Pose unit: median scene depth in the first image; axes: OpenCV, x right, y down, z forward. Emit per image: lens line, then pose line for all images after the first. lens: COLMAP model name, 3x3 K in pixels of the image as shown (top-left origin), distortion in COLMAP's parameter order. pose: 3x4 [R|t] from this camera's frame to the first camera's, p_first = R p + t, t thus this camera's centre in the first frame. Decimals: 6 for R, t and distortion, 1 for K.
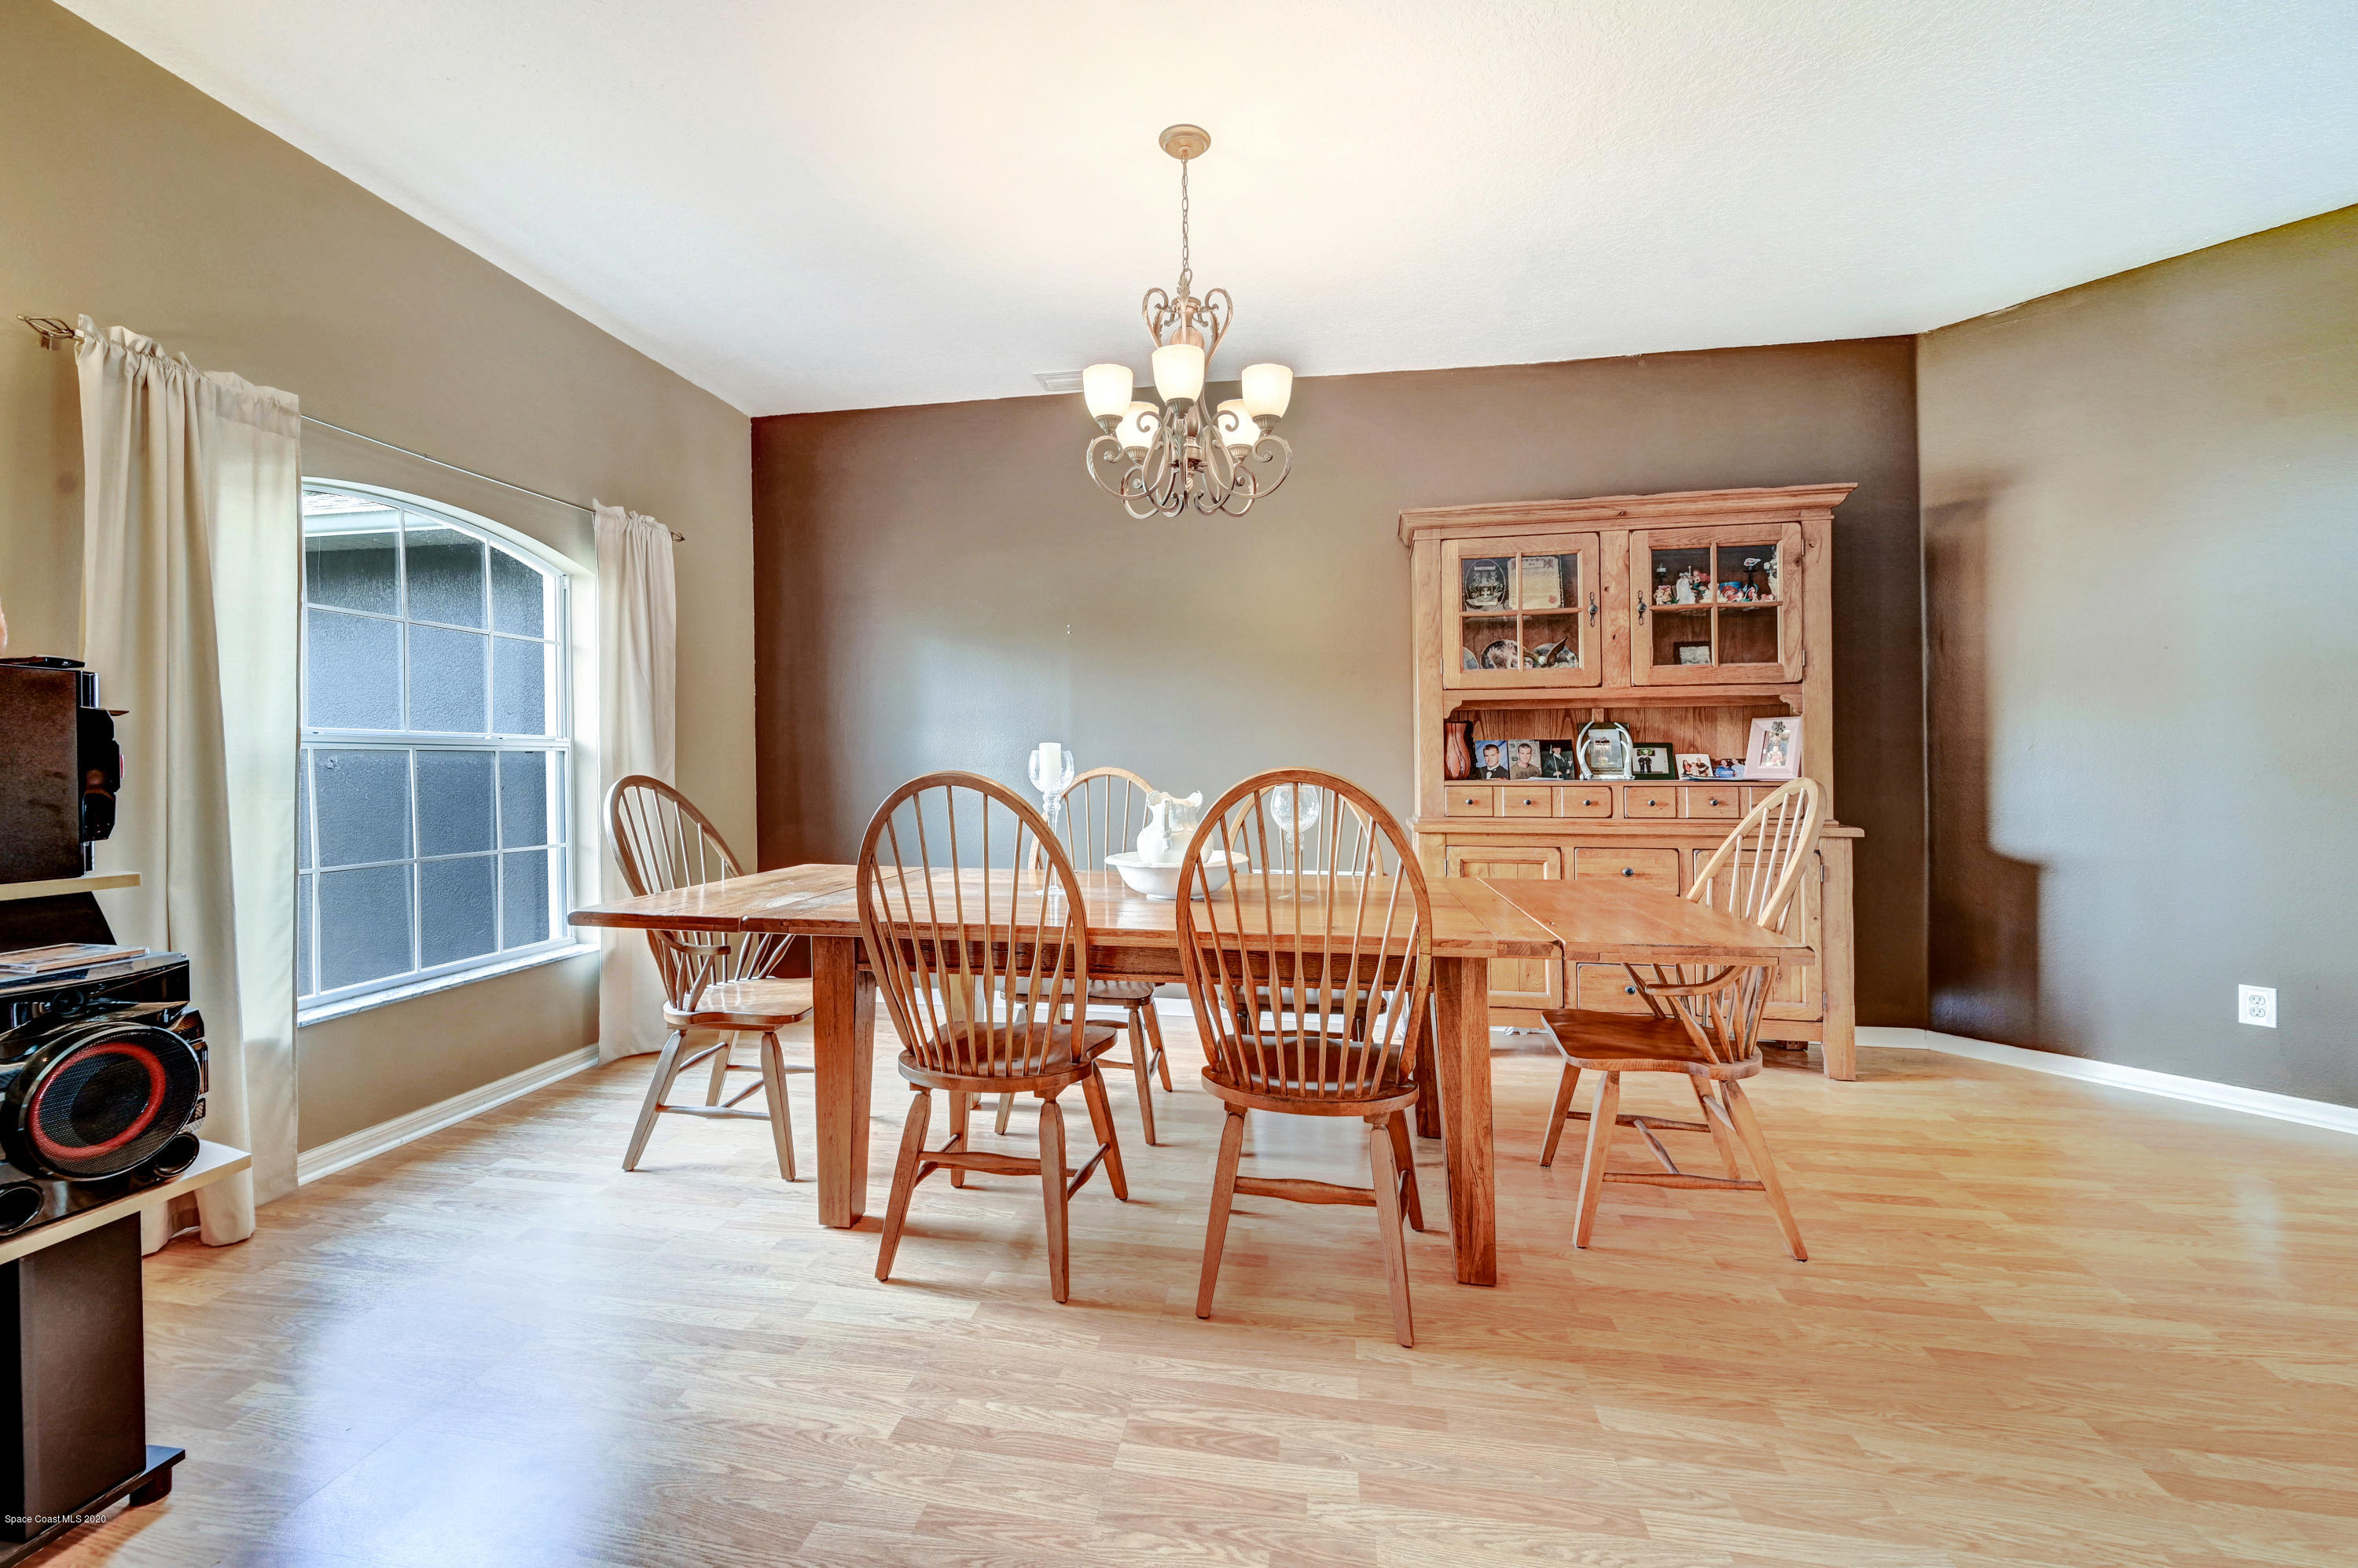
lens RADIAL K [[976.6, 0, 1171.5], [0, 976.6, 770.1], [0, 0, 1]] dist [-0.000317, -0.000473]
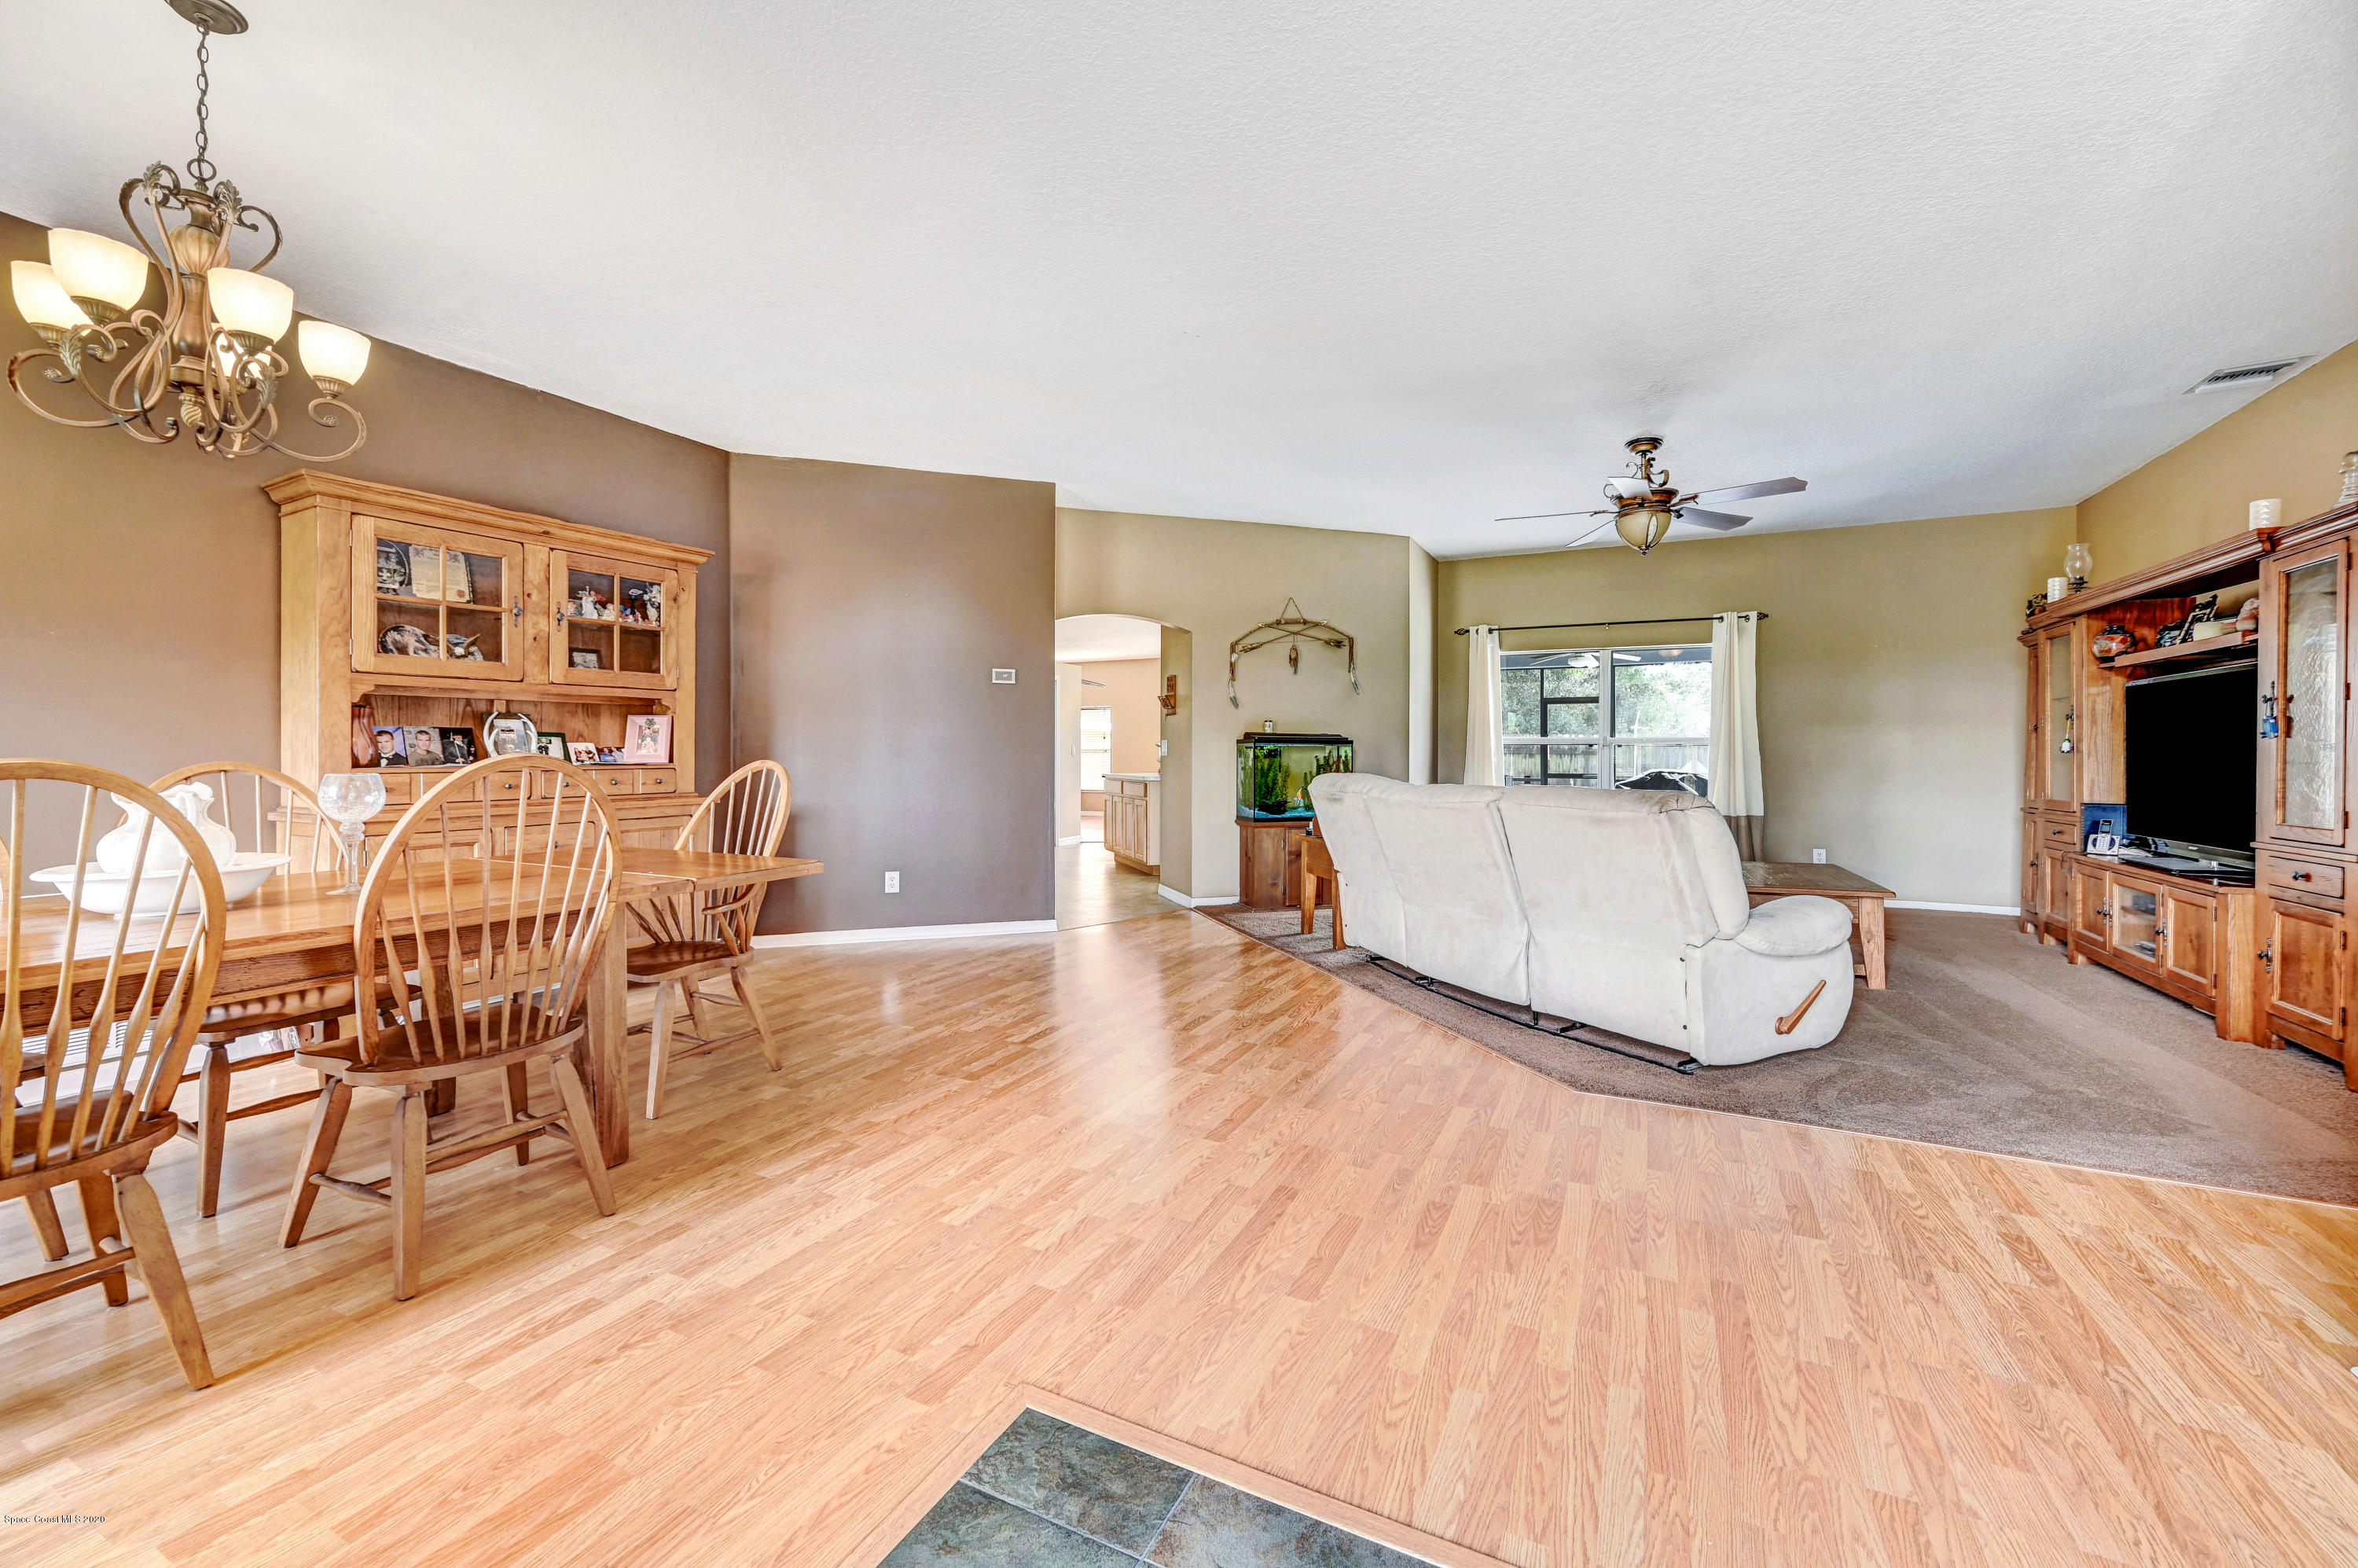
lens RADIAL K [[976.6, 0, 1173.9], [0, 976.6, 773.9], [0, 0, 1]] dist [-0.000317, -0.000473]
pose [[0.277828, -0.021395, 0.960393, -0.432707], [0.004978, 0.999771, 0.020832, 0.000139], [-0.960618, -0.001007, 0.277871, -0.025564]]
